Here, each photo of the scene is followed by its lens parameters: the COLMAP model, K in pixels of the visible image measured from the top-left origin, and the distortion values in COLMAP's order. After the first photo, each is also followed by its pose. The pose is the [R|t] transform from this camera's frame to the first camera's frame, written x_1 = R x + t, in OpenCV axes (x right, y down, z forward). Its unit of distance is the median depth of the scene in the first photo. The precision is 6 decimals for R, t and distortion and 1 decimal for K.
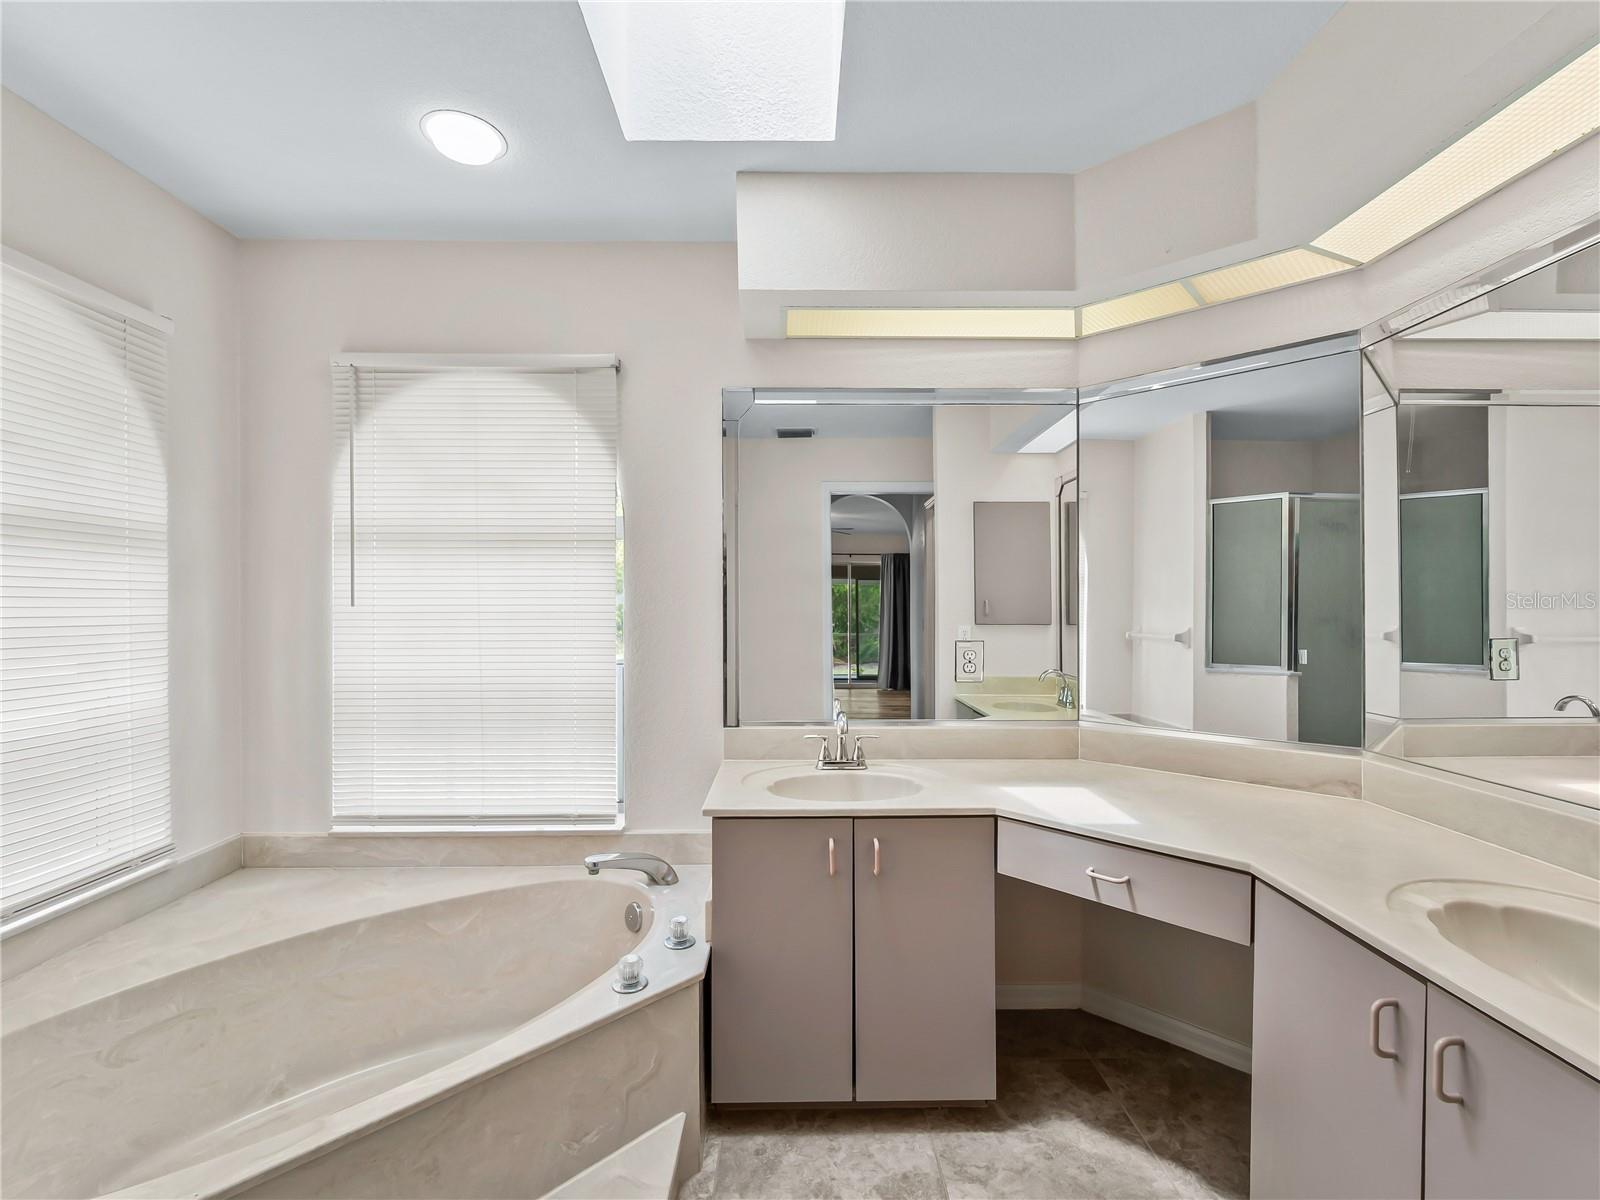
lens RADIAL K [[735.5, 0, 808.6], [0, 735.5, 604.6], [0, 0, 1]] dist [-0.000968, -0.001396]
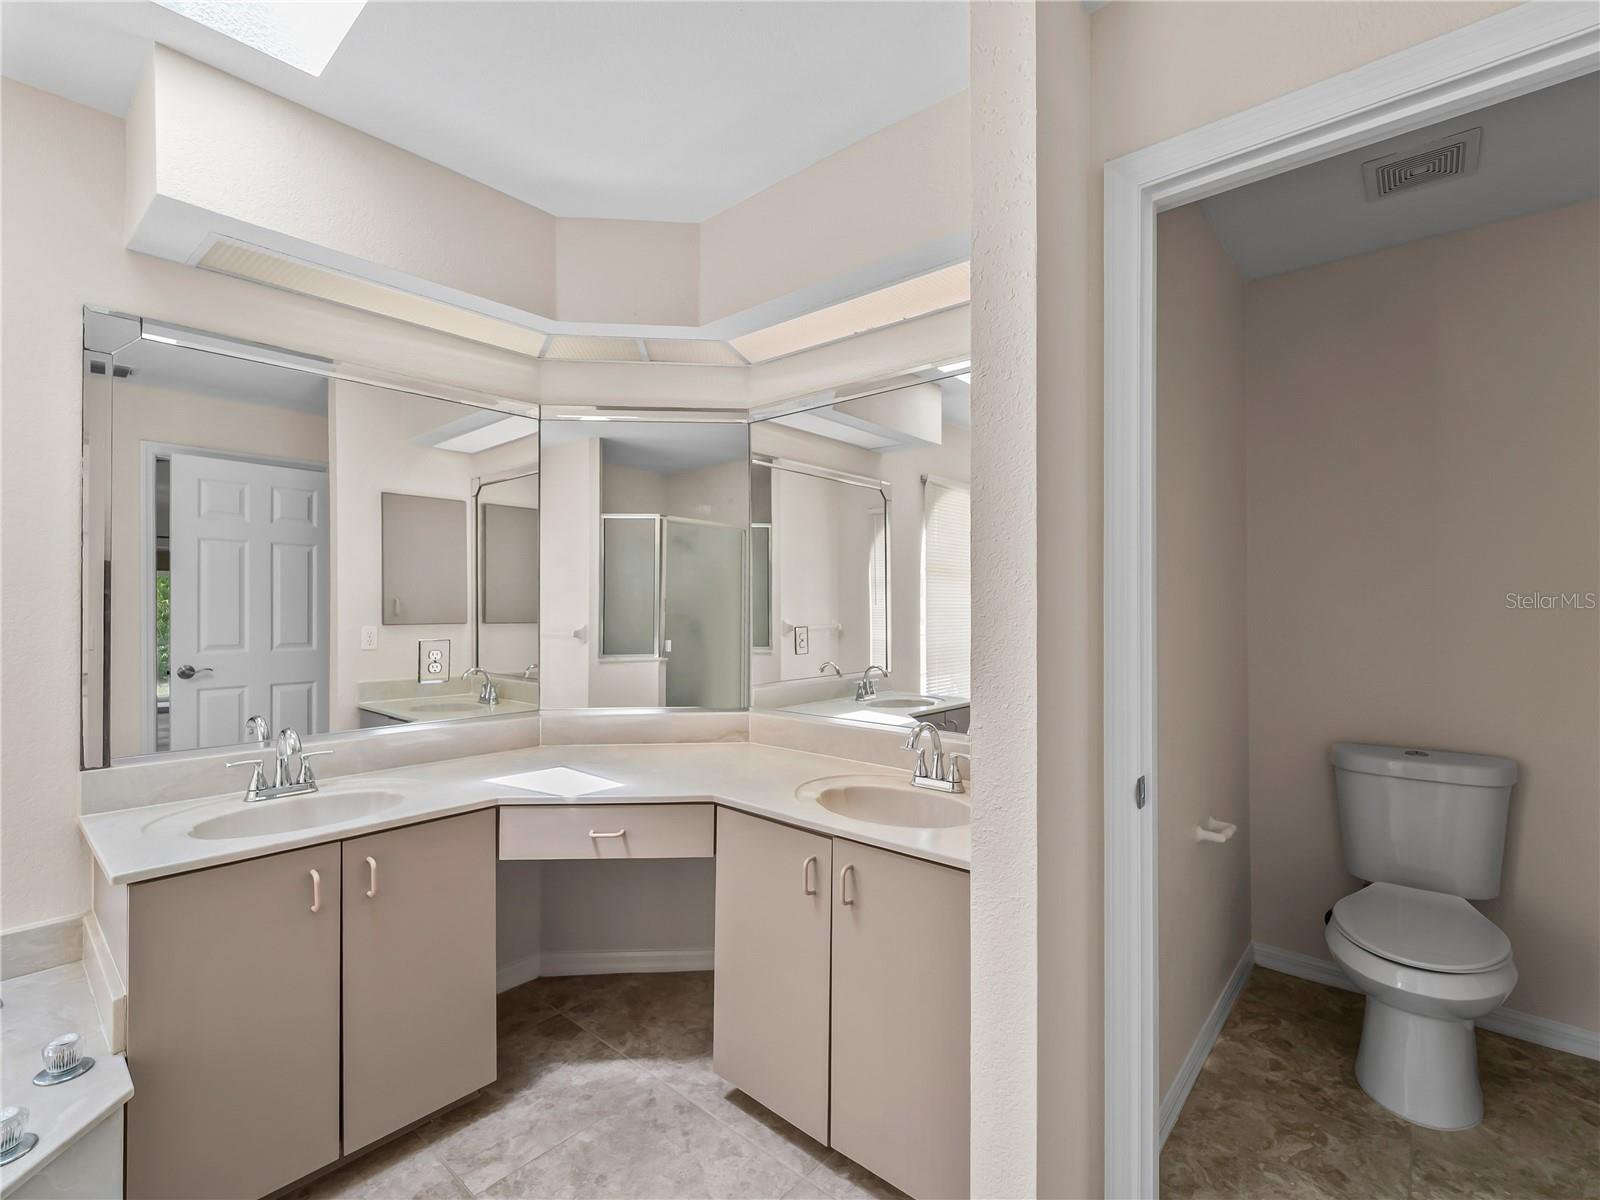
lens RADIAL K [[727.2, 0, 805.7], [0, 727.2, 597.5], [0, 0, 1]] dist [-0.001840, -0.000608]
pose [[0.668156, 0.009068, 0.743966, -0.204499], [-0.001331, 0.999939, -0.010993, 0.003171], [-0.744020, 0.006355, 0.668127, -0.012485]]
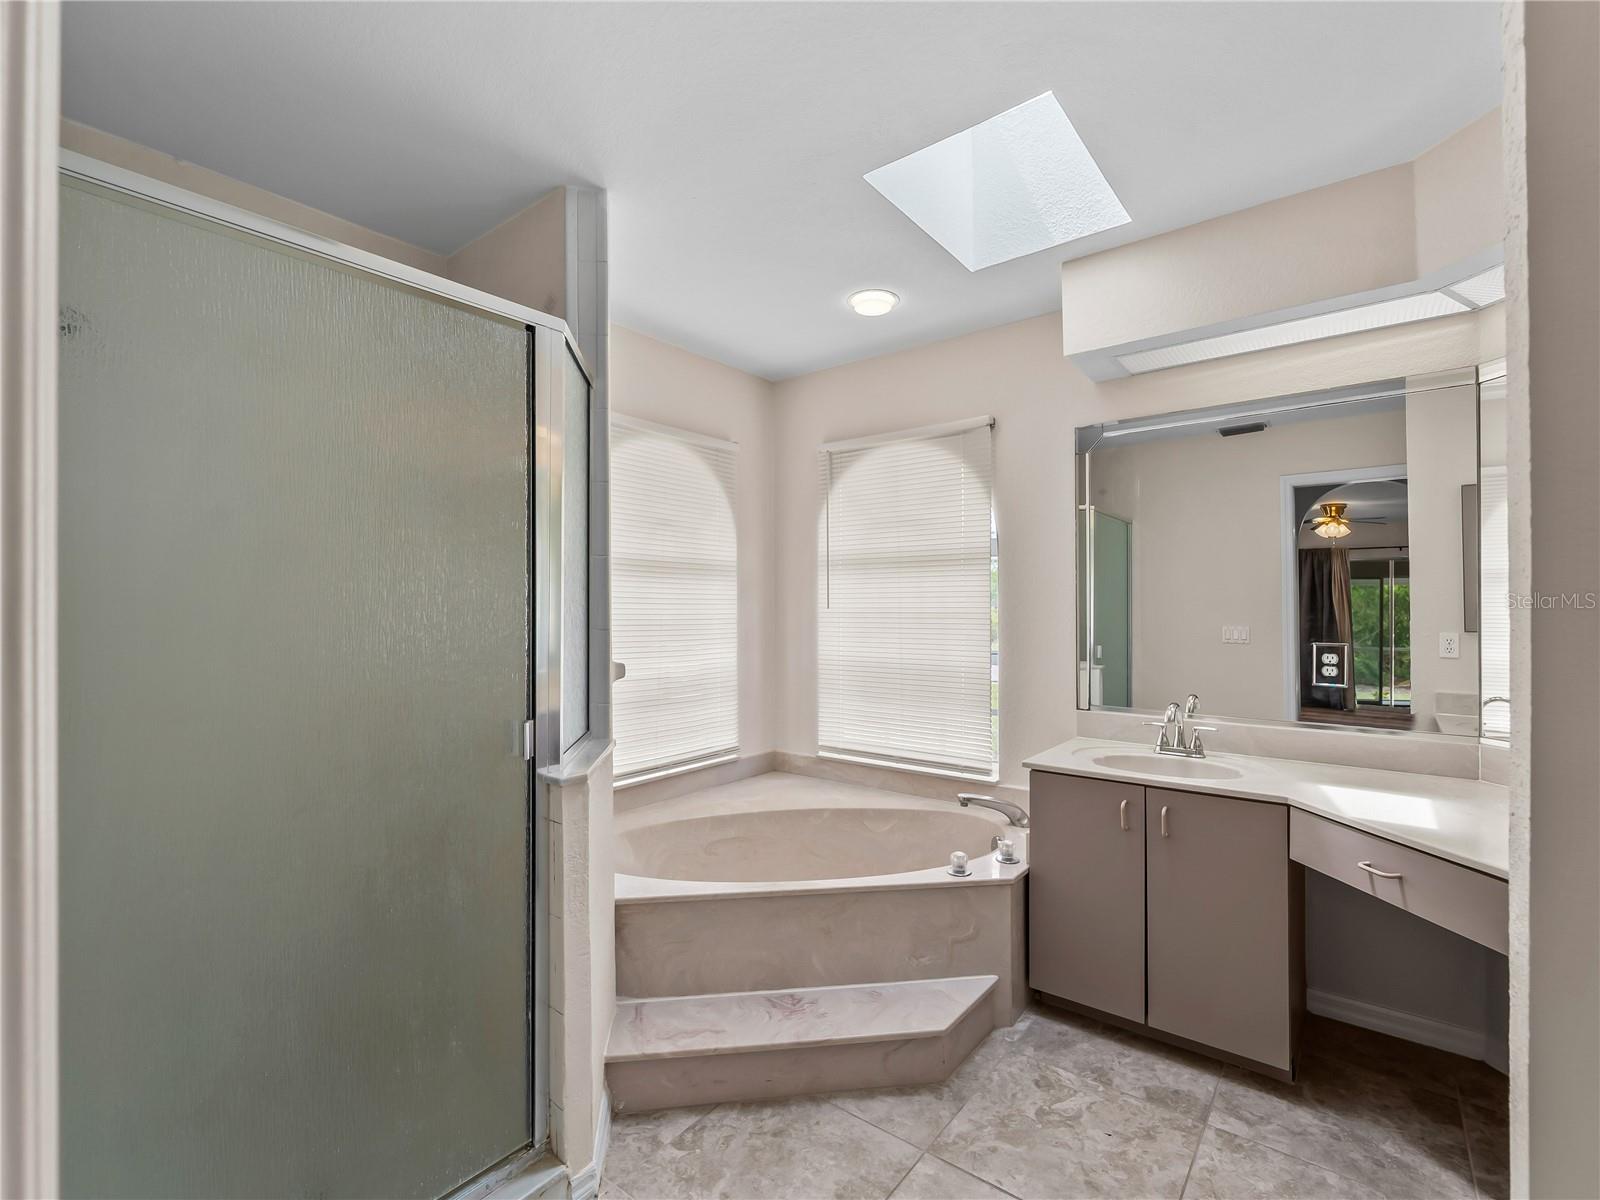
lens RADIAL K [[735.5, 0, 808.6], [0, 735.5, 604.6], [0, 0, 1]] dist [-0.000968, -0.001396]
pose [[0.779038, -0.002869, -0.626970, 0.351581], [-0.000936, 0.999983, -0.005740, 0.003227], [0.626976, 0.005059, 0.779022, -0.248710]]
